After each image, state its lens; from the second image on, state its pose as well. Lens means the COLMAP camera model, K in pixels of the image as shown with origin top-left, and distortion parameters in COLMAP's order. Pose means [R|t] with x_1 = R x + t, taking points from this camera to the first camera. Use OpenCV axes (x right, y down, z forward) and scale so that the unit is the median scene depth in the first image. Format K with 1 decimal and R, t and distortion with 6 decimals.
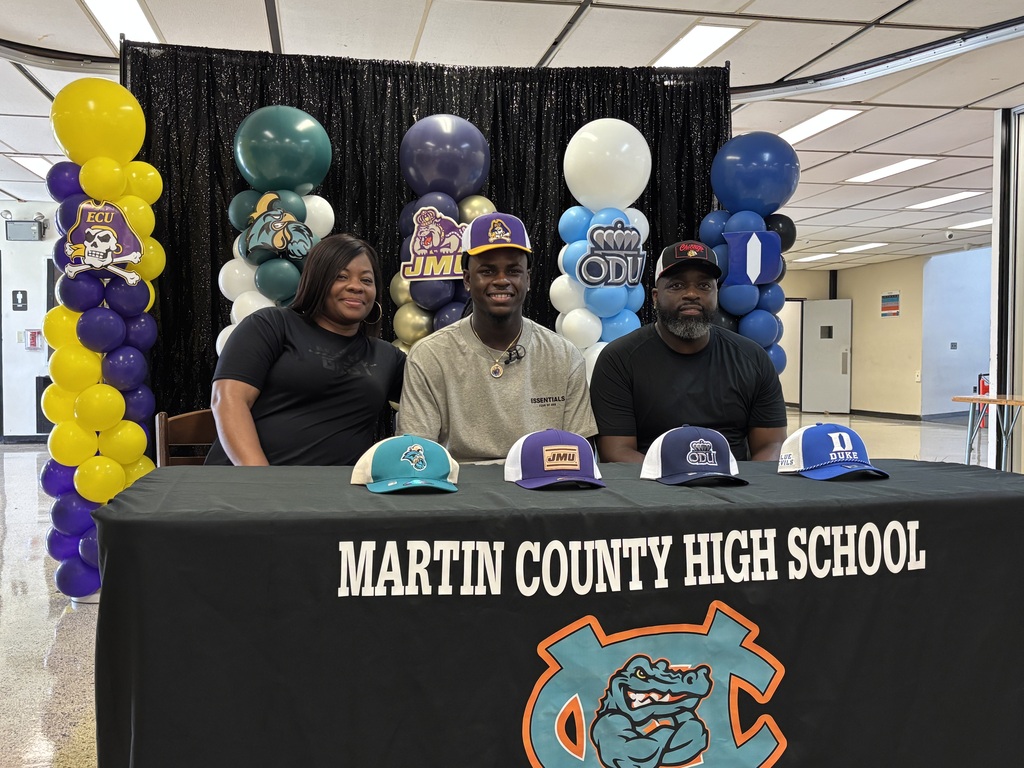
lens RADIAL K [[1103.9, 0, 512.1], [0, 1103.9, 369.4], [0, 0, 1]] dist [0.178764, -0.269668]
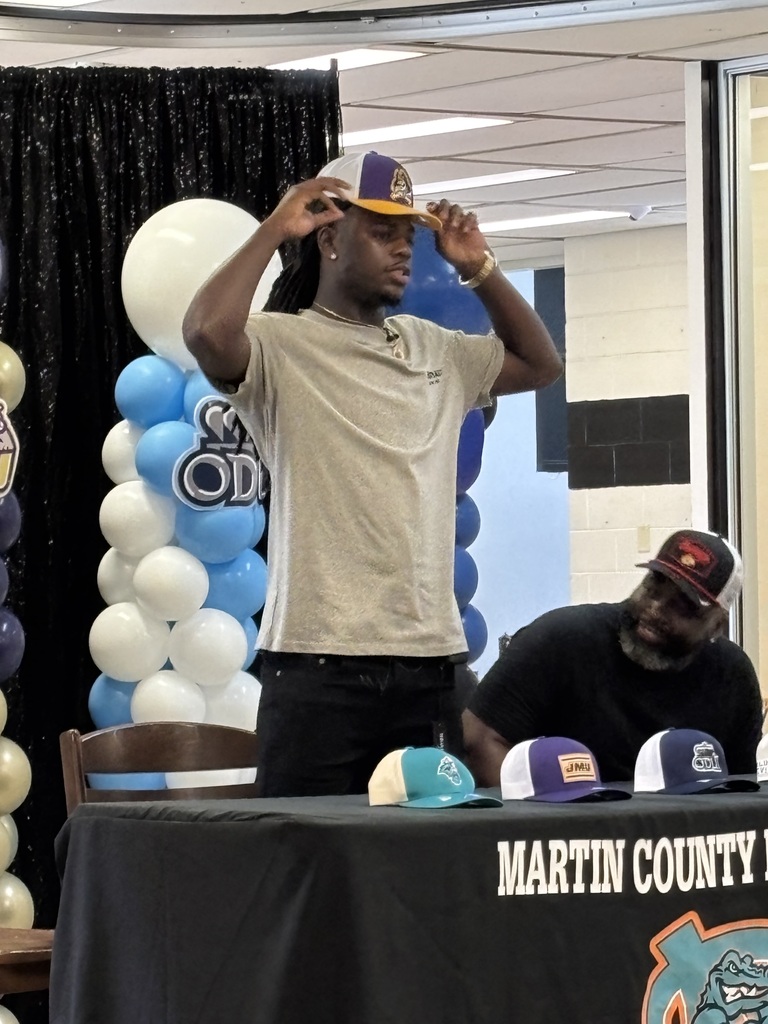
lens RADIAL K [[4544.7, 0, 384.0], [0, 4544.7, 512.0], [0, 0, 1]] dist [0.193874, 7.657430]
pose [[0.913573, -0.015894, 0.406363, -1.859758], [0.025184, 0.999529, -0.017522, -0.076276], [-0.405893, 0.026241, 0.913544, -2.676838]]
